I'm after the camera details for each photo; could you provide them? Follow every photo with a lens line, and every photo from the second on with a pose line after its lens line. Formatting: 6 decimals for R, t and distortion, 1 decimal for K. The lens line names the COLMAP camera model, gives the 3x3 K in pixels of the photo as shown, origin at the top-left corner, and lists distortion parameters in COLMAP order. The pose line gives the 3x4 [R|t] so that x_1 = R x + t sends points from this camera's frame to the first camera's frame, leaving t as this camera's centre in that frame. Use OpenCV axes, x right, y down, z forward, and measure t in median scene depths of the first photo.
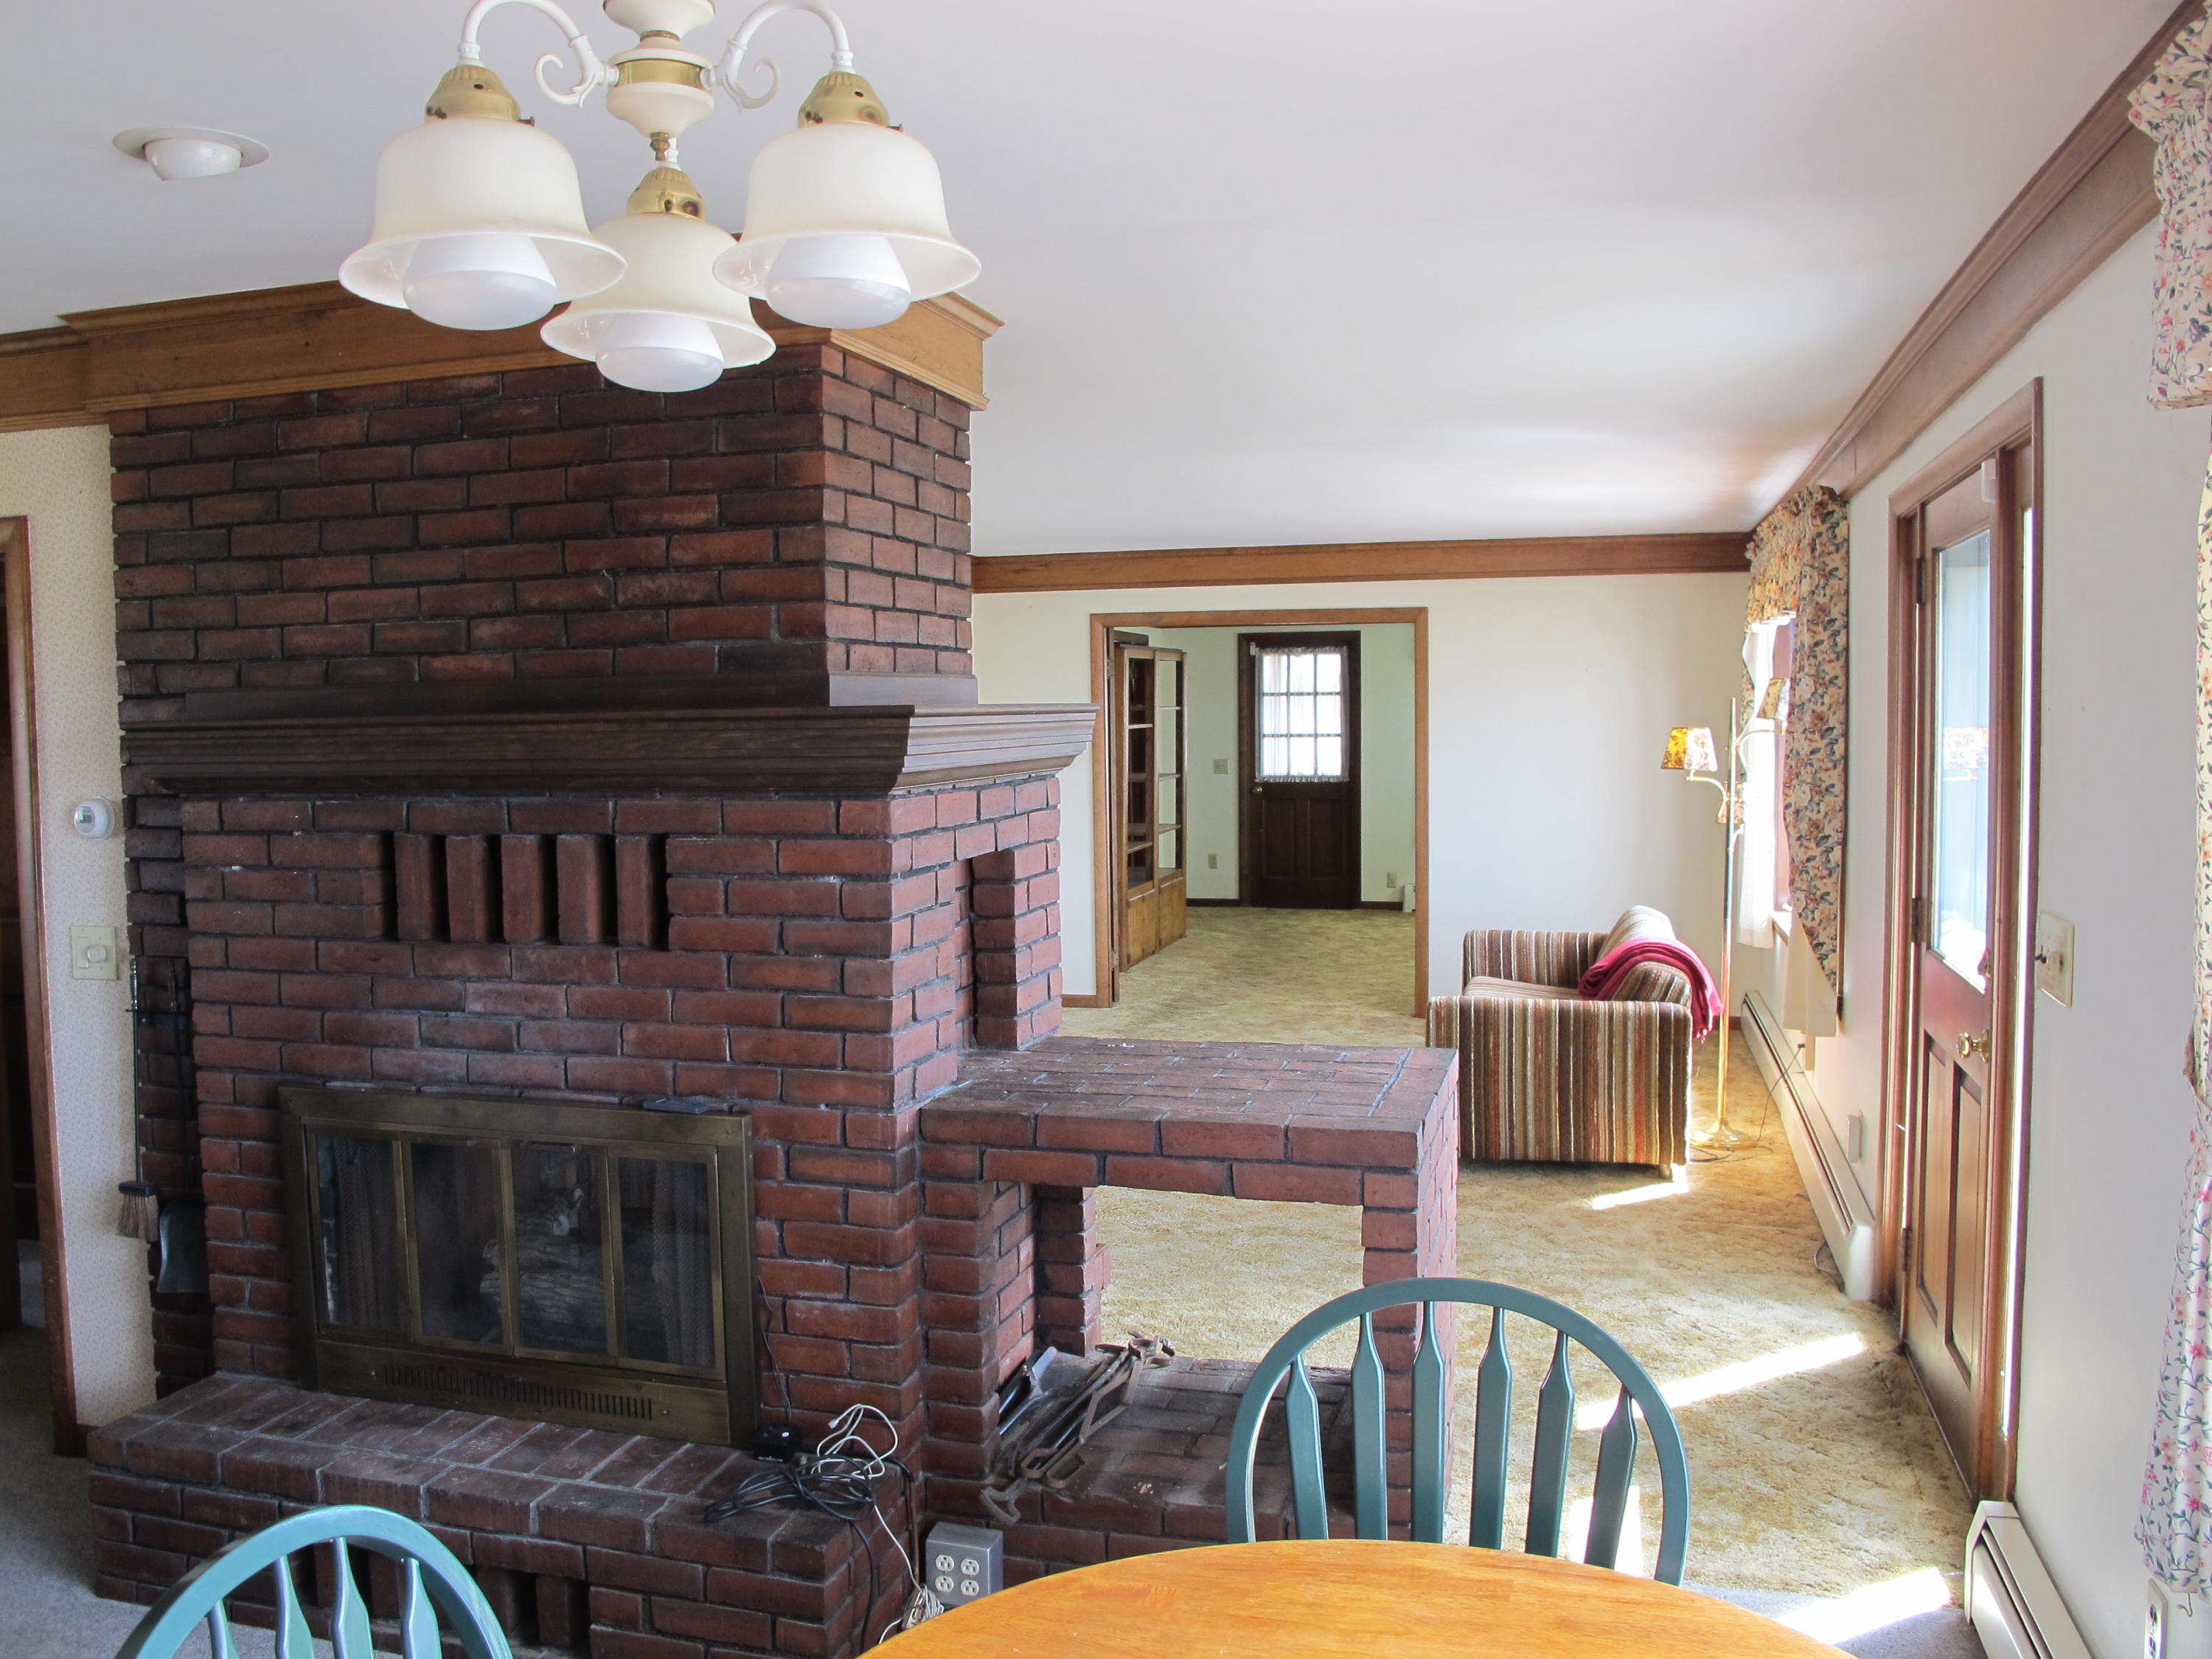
lens RADIAL K [[1797.8, 0, 1097.0], [0, 1797.8, 844.4], [0, 0, 1]] dist [-0.159764, 0.124942]
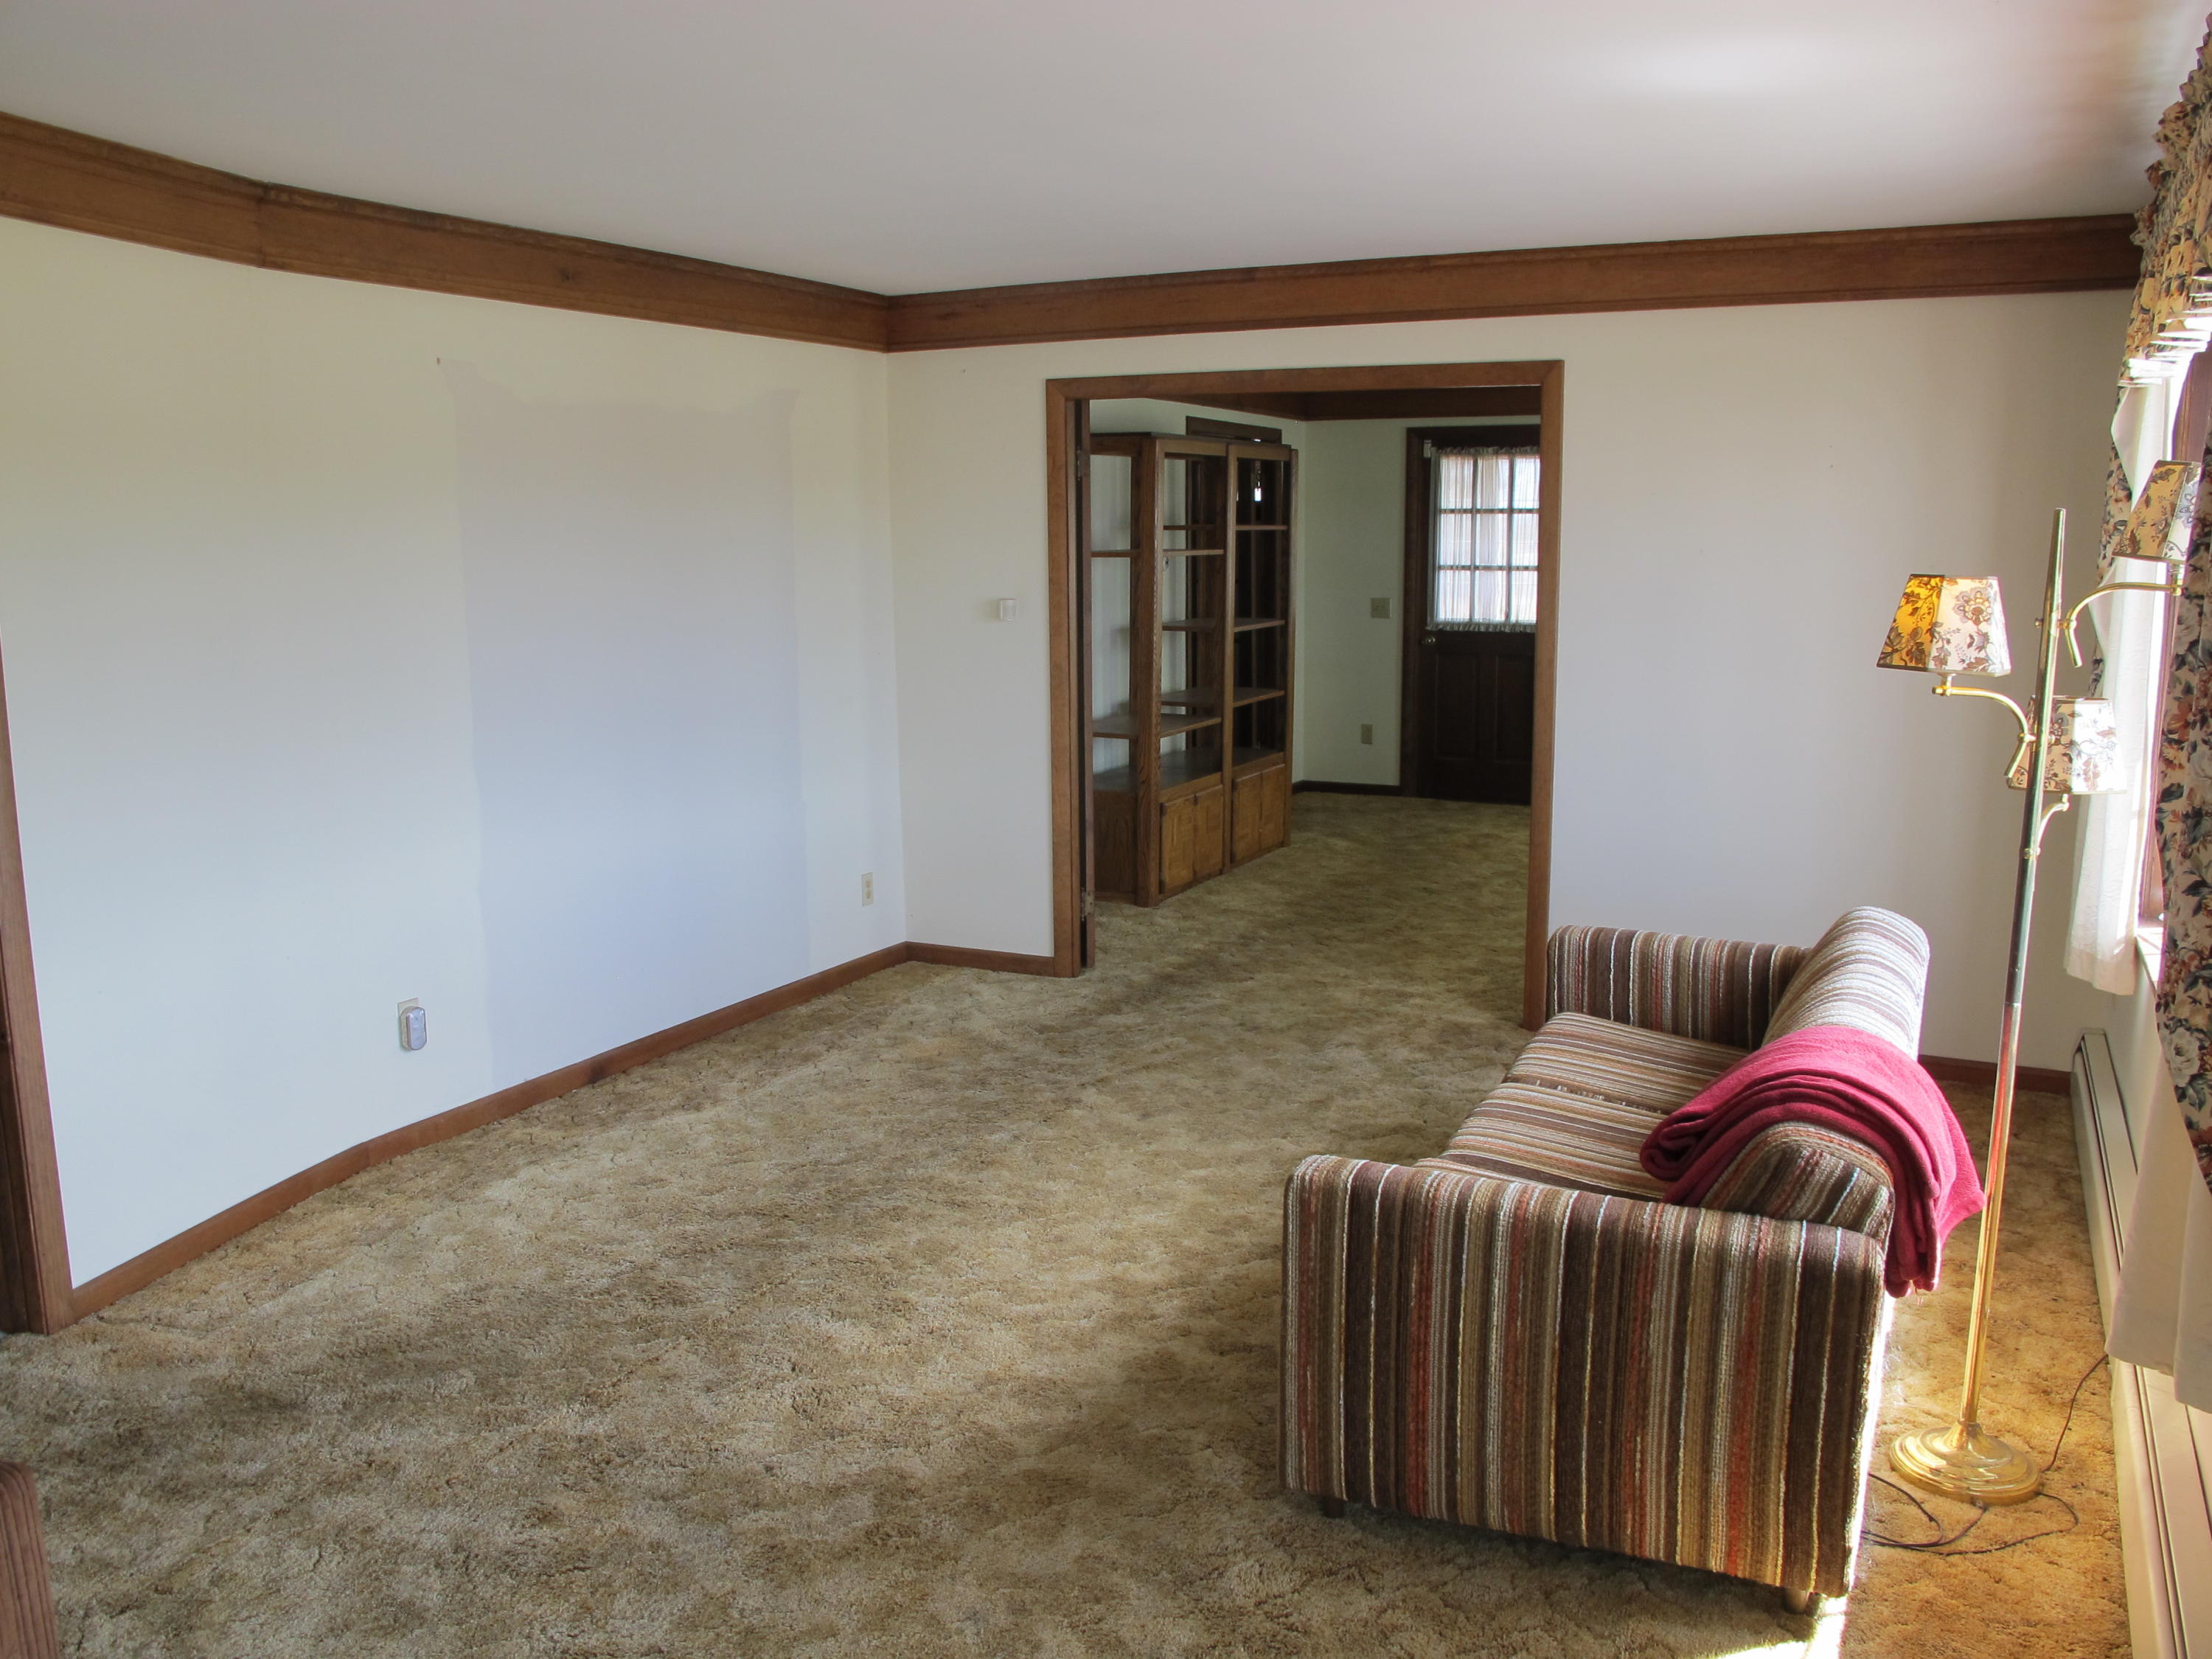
lens RADIAL K [[1797.8, 0, 1097.0], [0, 1797.8, 844.4], [0, 0, 1]] dist [-0.159764, 0.124942]
pose [[0.981189, 0.038533, -0.189166, 0.222656], [-0.019701, 0.994748, 0.100441, -0.040685], [0.192043, -0.094825, 0.976795, 0.558207]]
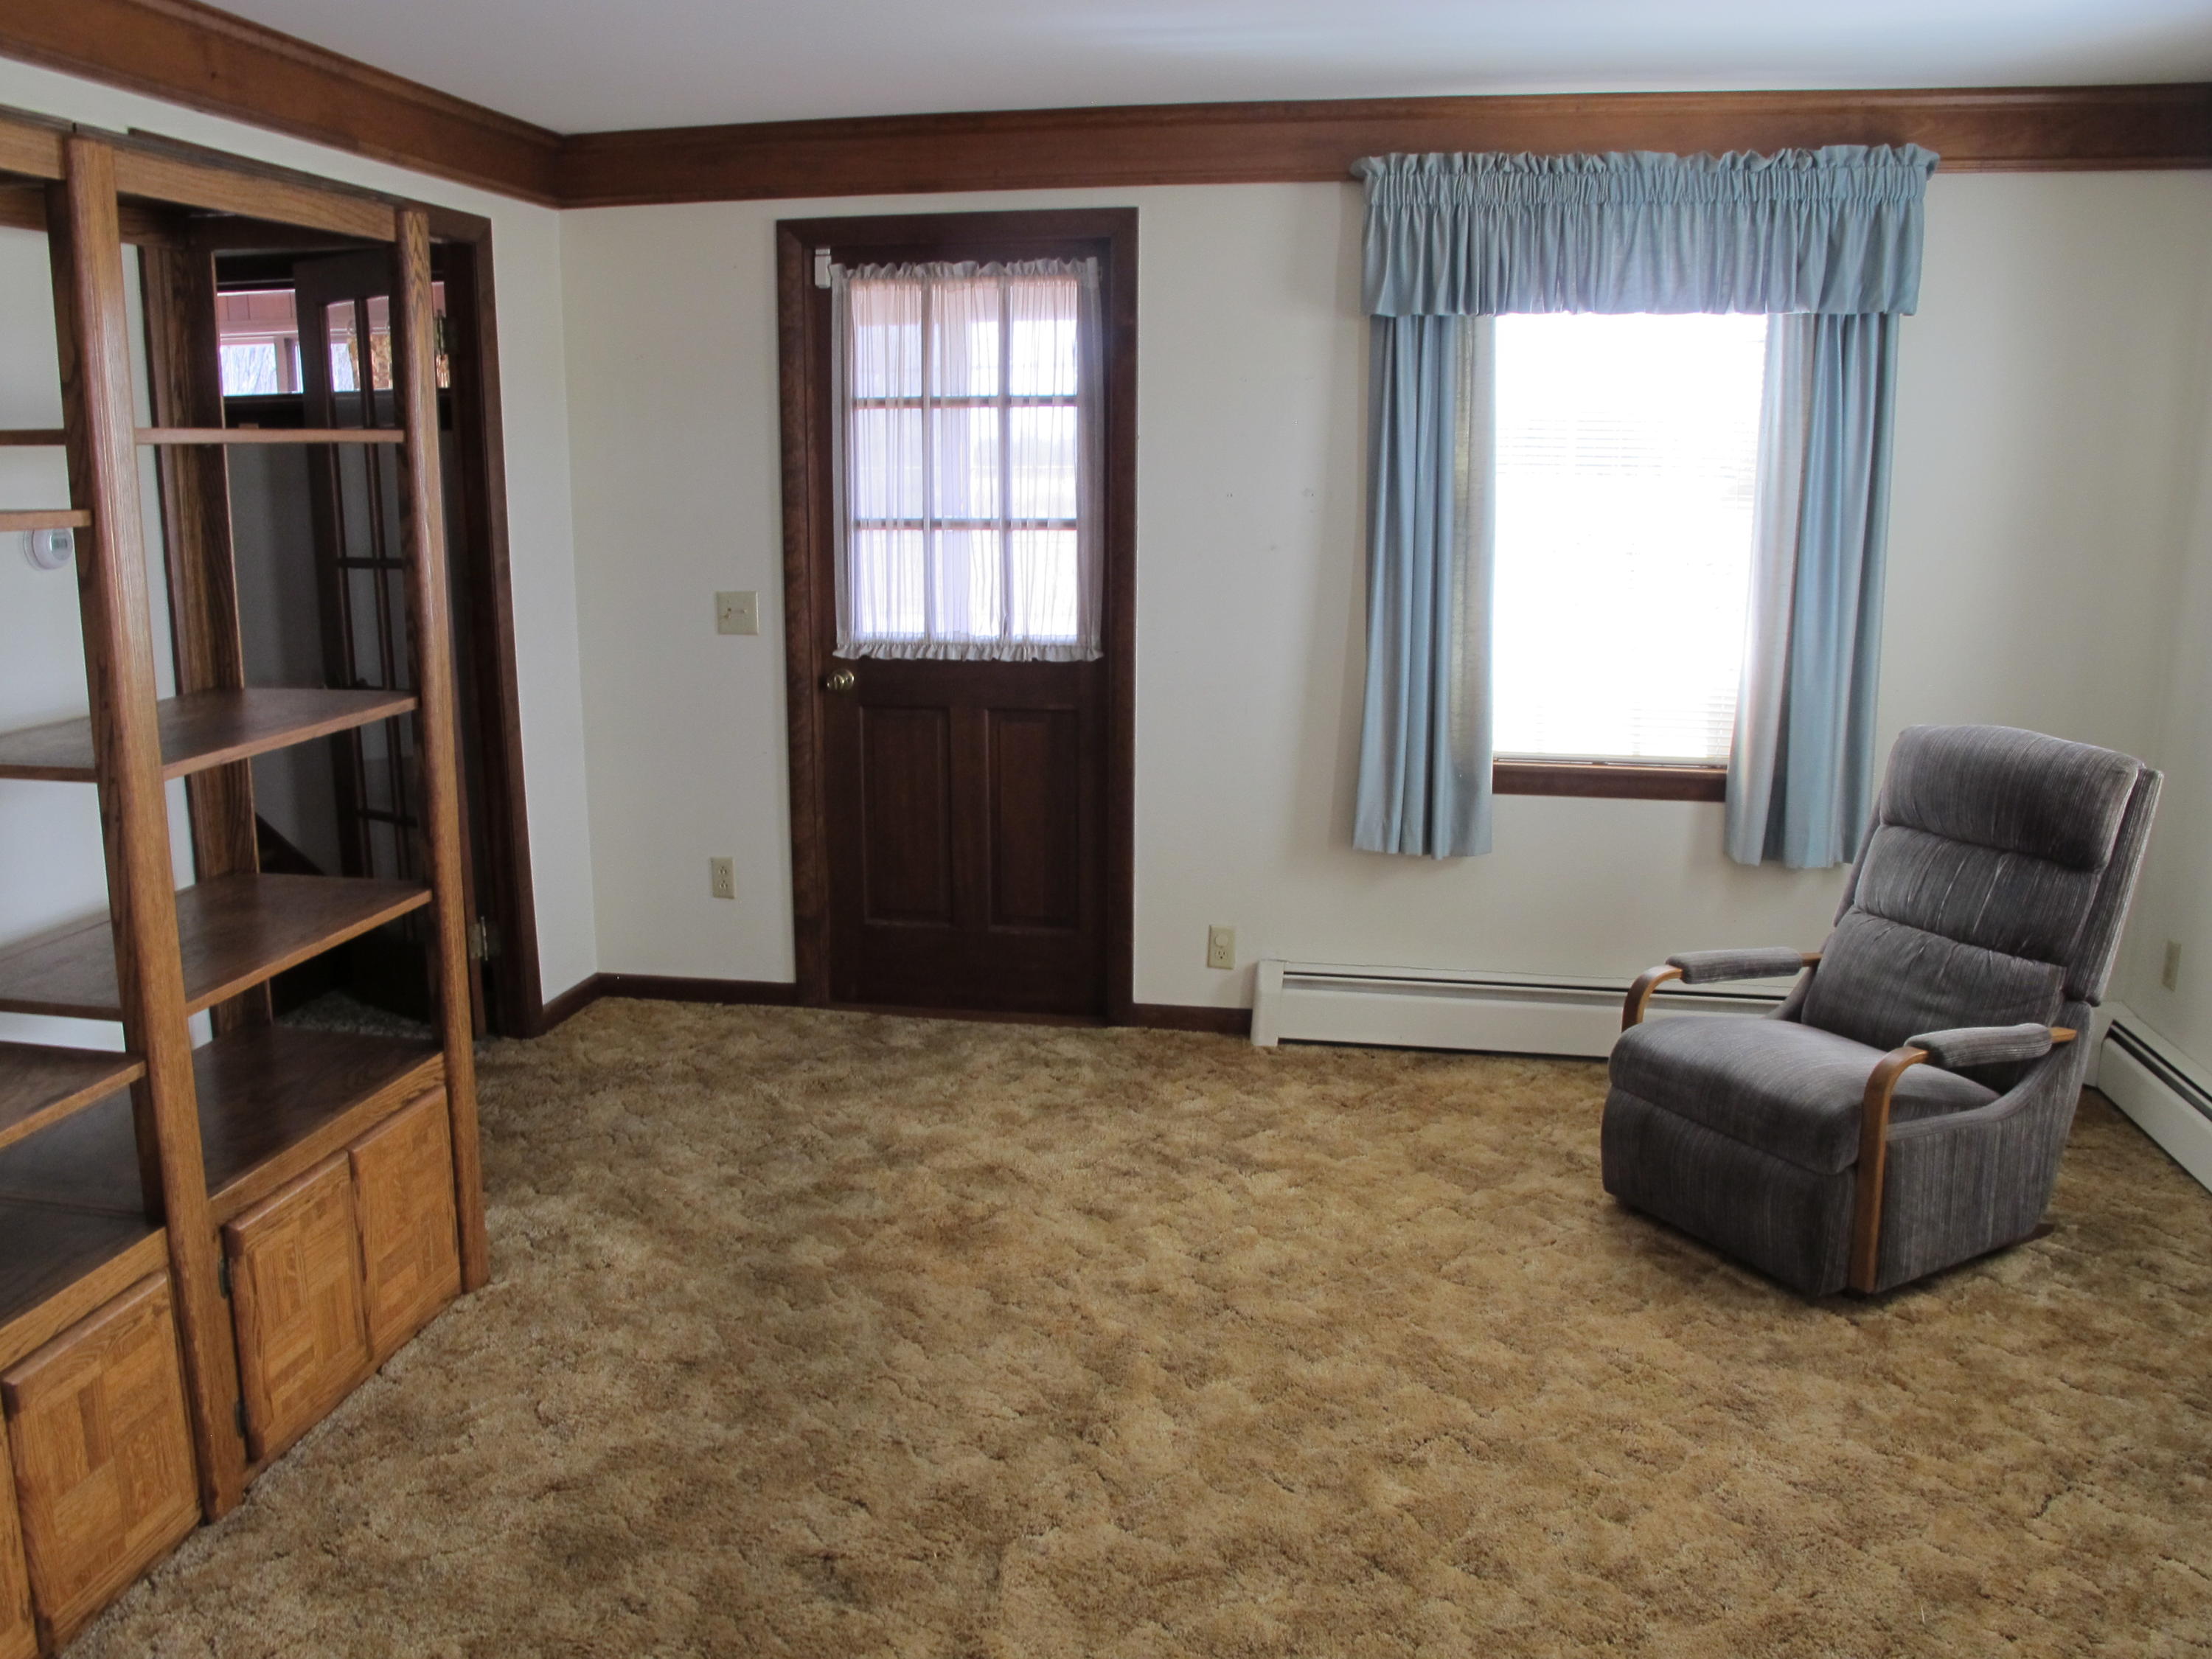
lens RADIAL K [[1797.8, 0, 1097.0], [0, 1797.8, 844.4], [0, 0, 1]] dist [-0.159764, 0.124942]
pose [[0.994229, -0.009735, 0.106833, 0.231399], [-0.005024, 0.990555, 0.137022, -0.106613], [-0.107158, -0.136768, 0.984790, 1.478353]]
